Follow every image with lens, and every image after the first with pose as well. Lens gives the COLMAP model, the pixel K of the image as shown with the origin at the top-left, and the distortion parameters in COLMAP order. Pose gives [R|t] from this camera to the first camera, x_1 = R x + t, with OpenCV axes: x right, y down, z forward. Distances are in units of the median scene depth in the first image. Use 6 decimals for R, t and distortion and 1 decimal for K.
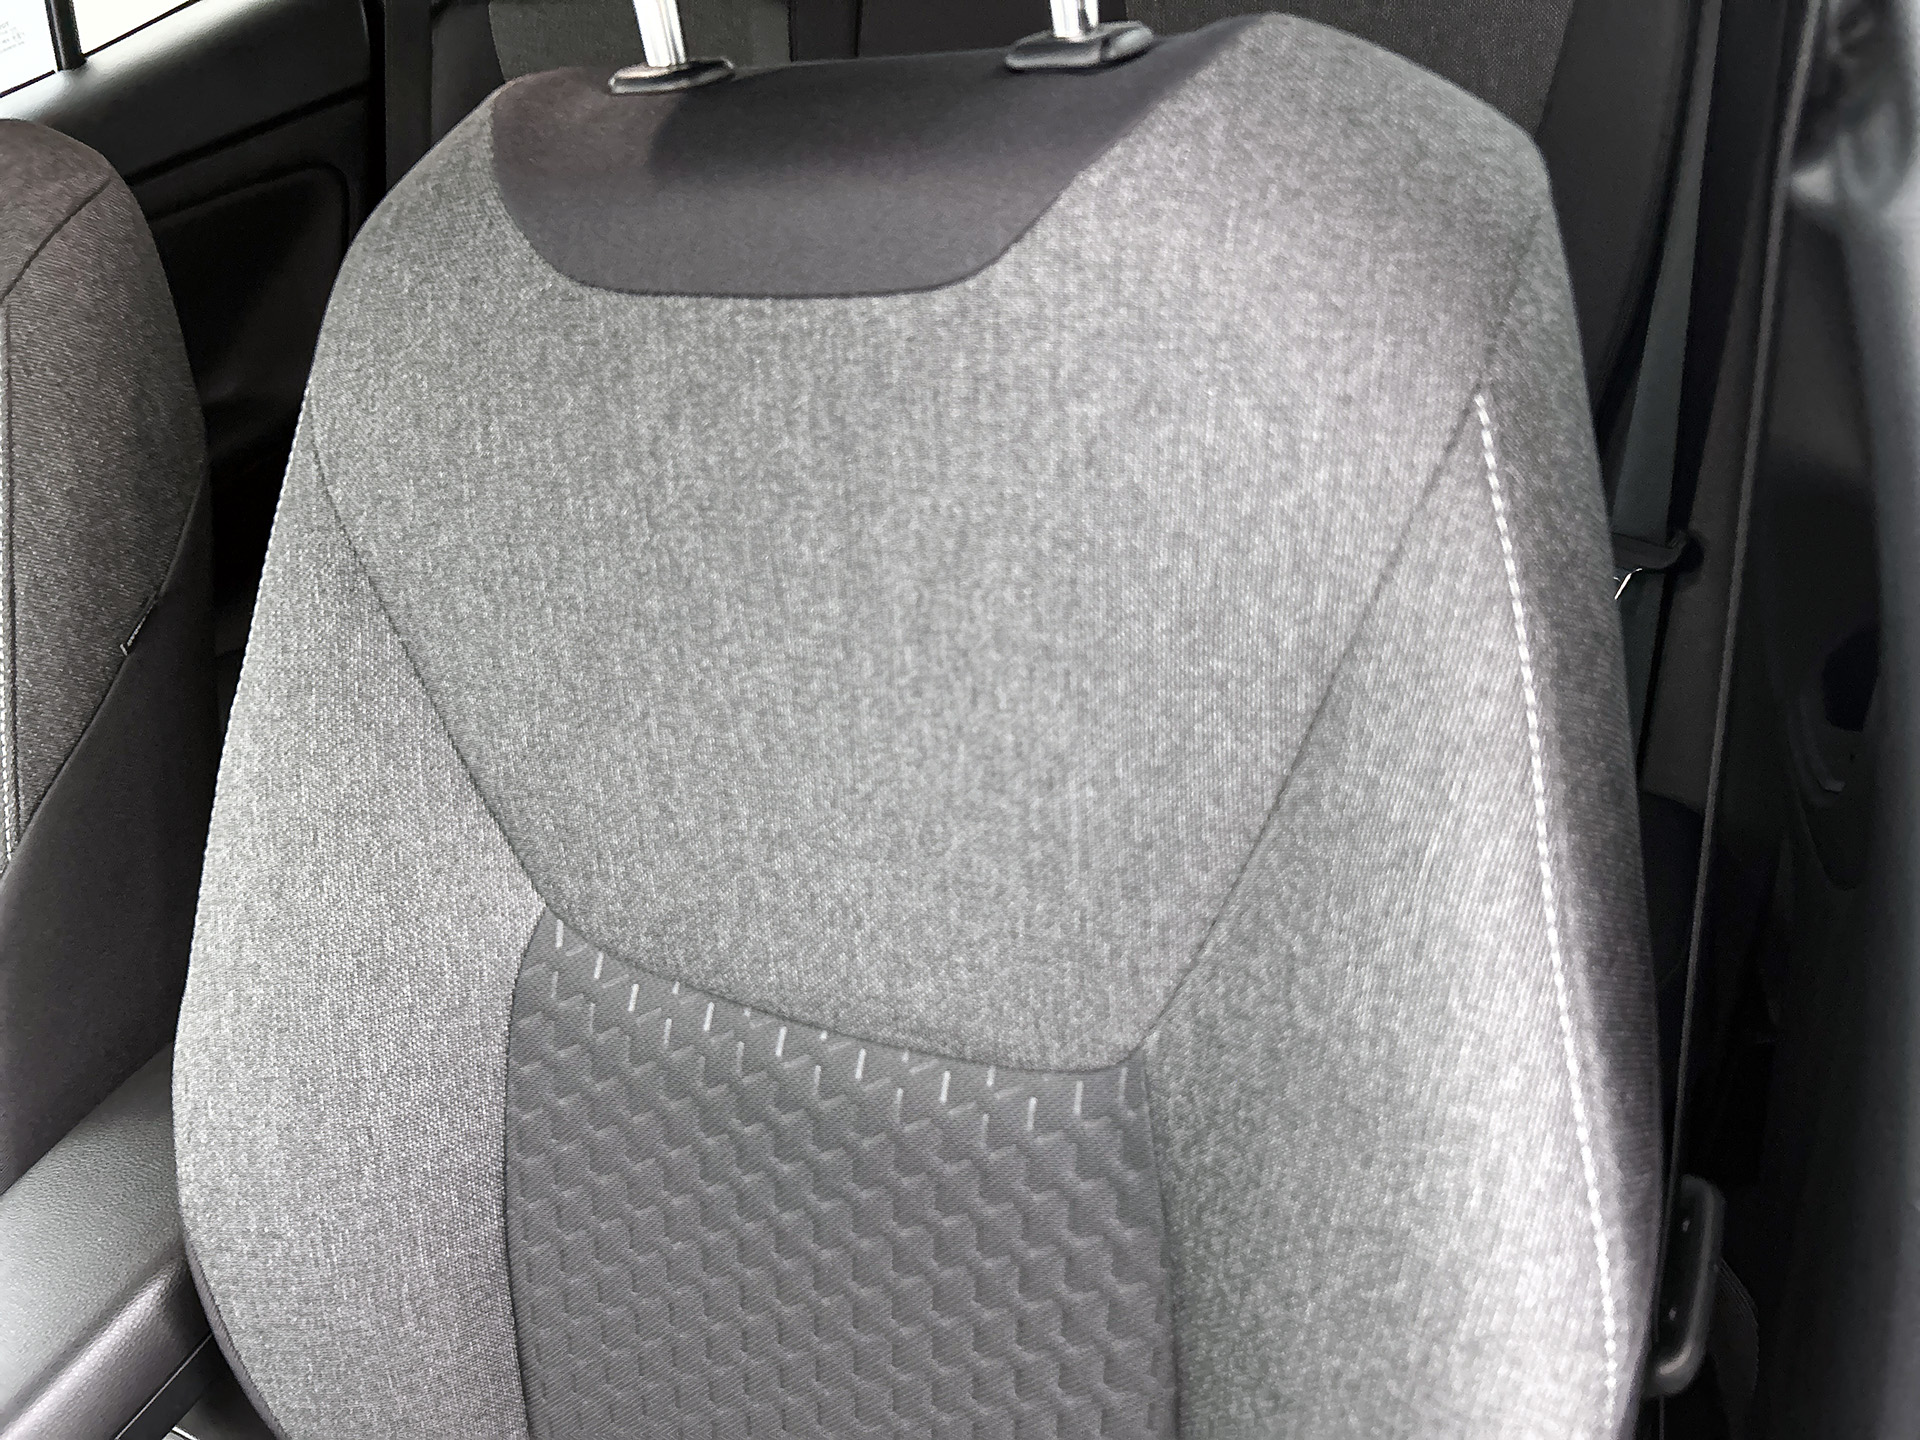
lens RADIAL K [[1449.6, 0, 965.9], [0, 1449.6, 714.9], [0, 0, 1]] dist [0.037717, -0.035398]
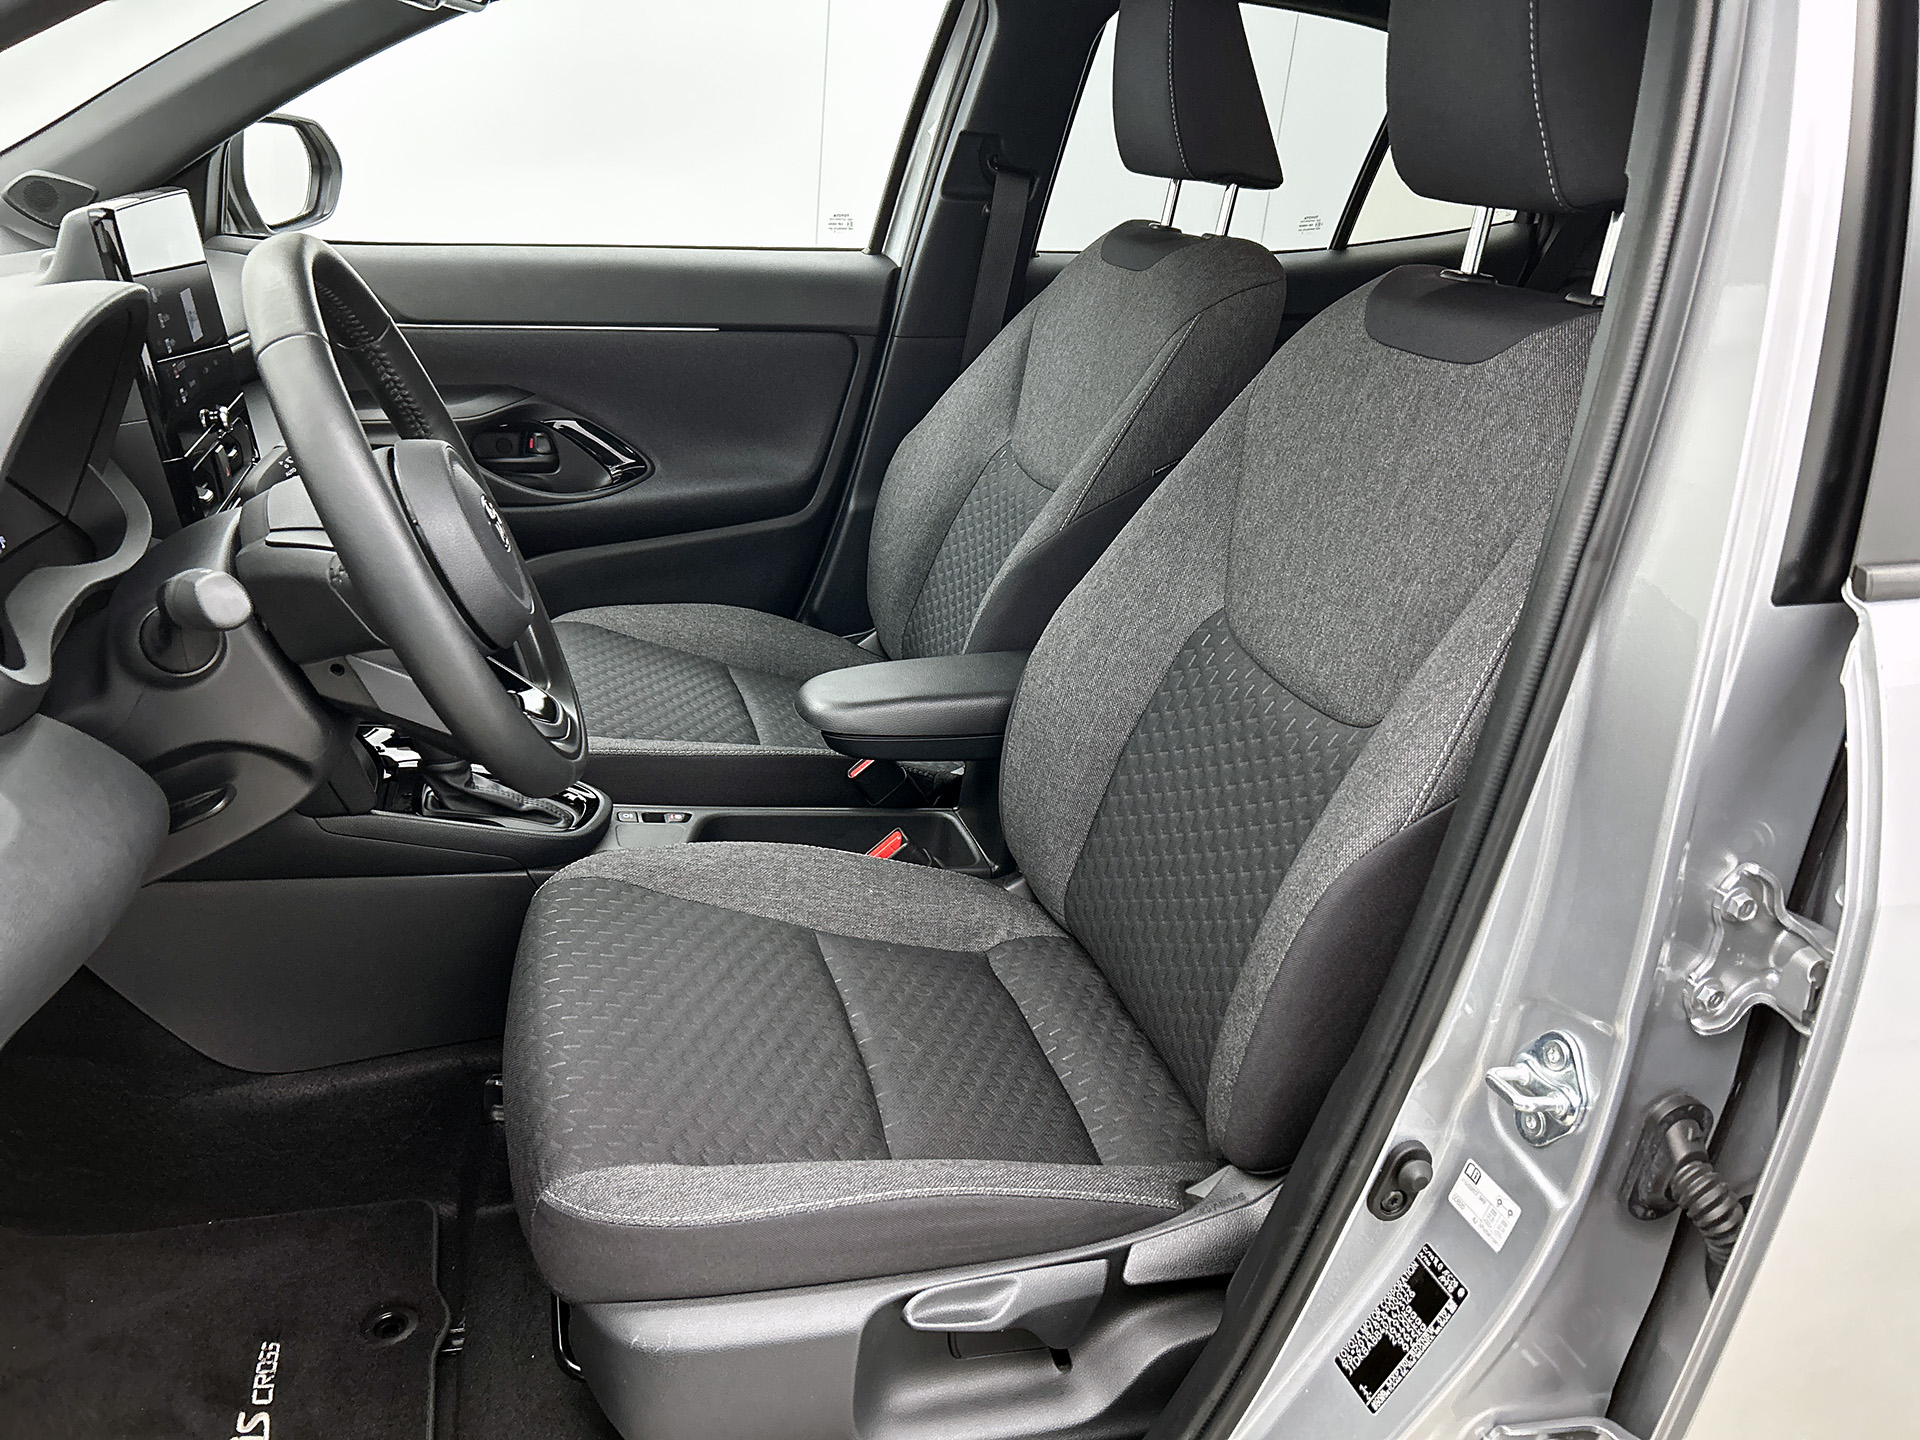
lens RADIAL K [[1449.6, 0, 959.1], [0, 1449.6, 722.5], [0, 0, 1]] dist [0.037717, -0.035398]
pose [[0.646593, 0.453162, -0.613647, 0.989850], [-0.552077, 0.833119, 0.033518, 0.490623], [0.526430, 0.317108, 0.788869, -0.967116]]
